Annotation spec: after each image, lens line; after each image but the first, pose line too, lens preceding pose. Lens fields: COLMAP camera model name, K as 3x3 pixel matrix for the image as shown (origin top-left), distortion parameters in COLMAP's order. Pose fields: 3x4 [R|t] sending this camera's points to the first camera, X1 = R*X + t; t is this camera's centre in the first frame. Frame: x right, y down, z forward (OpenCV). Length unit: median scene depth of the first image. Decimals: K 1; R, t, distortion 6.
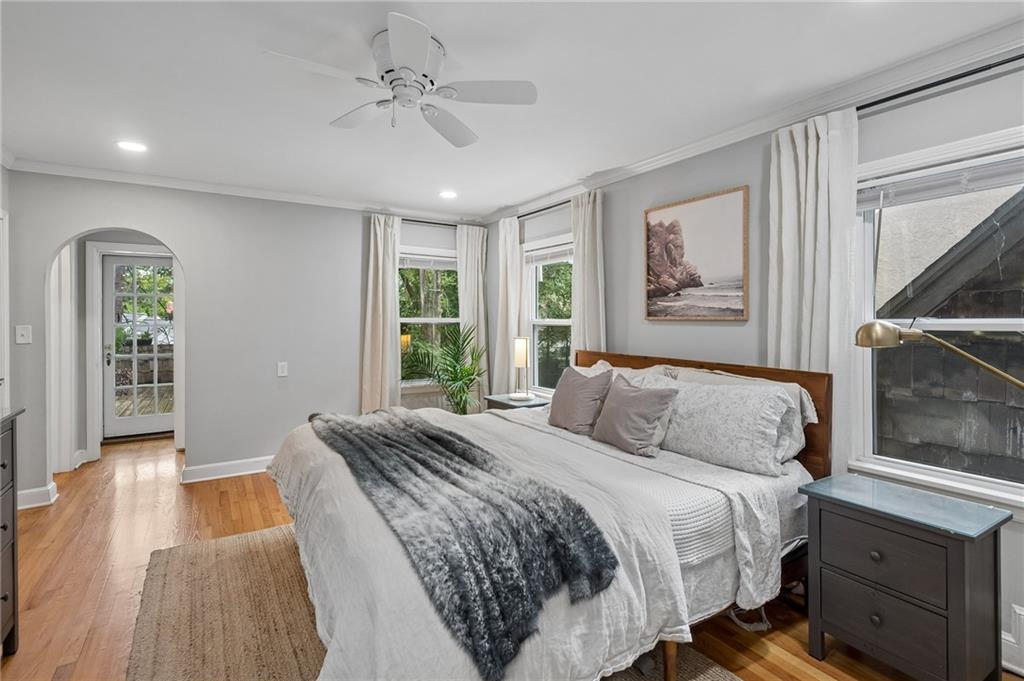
lens RADIAL K [[489.0, 0, 514.5], [0, 489.0, 323.3], [0, 0, 1]] dist [0.000520, 0.000068]
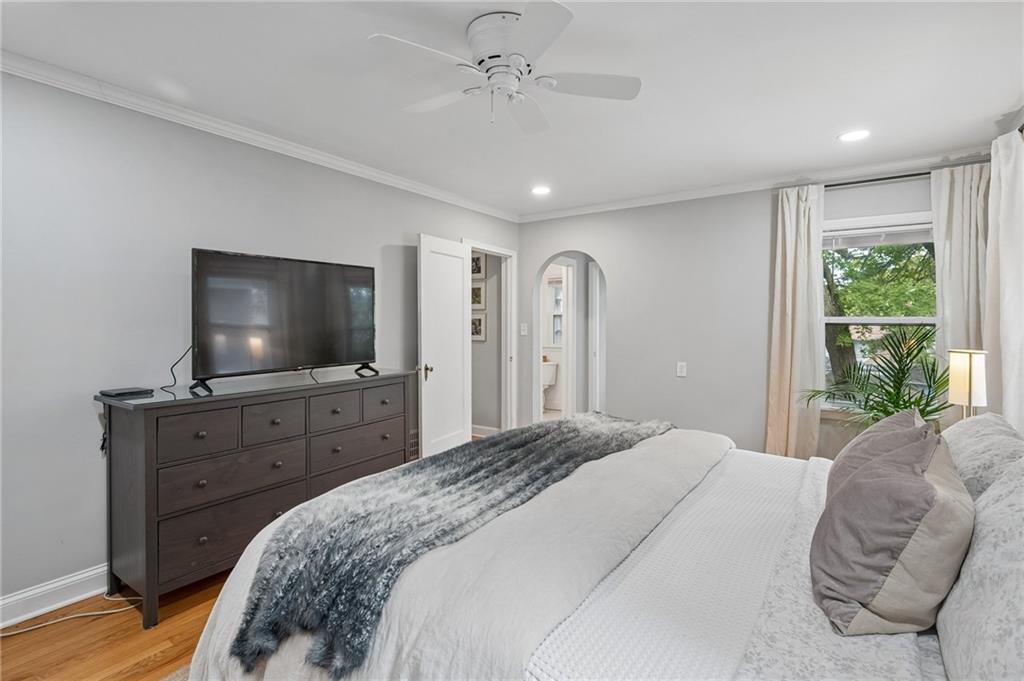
lens RADIAL K [[481.7, 0, 514.9], [0, 481.7, 333.2], [0, 0, 1]] dist [-0.000055, 0.000145]
pose [[0.399458, 0.023965, -0.916438, 0.273959], [-0.005659, 0.999704, 0.023676, -0.001107], [0.916734, -0.004271, 0.399475, 0.273099]]
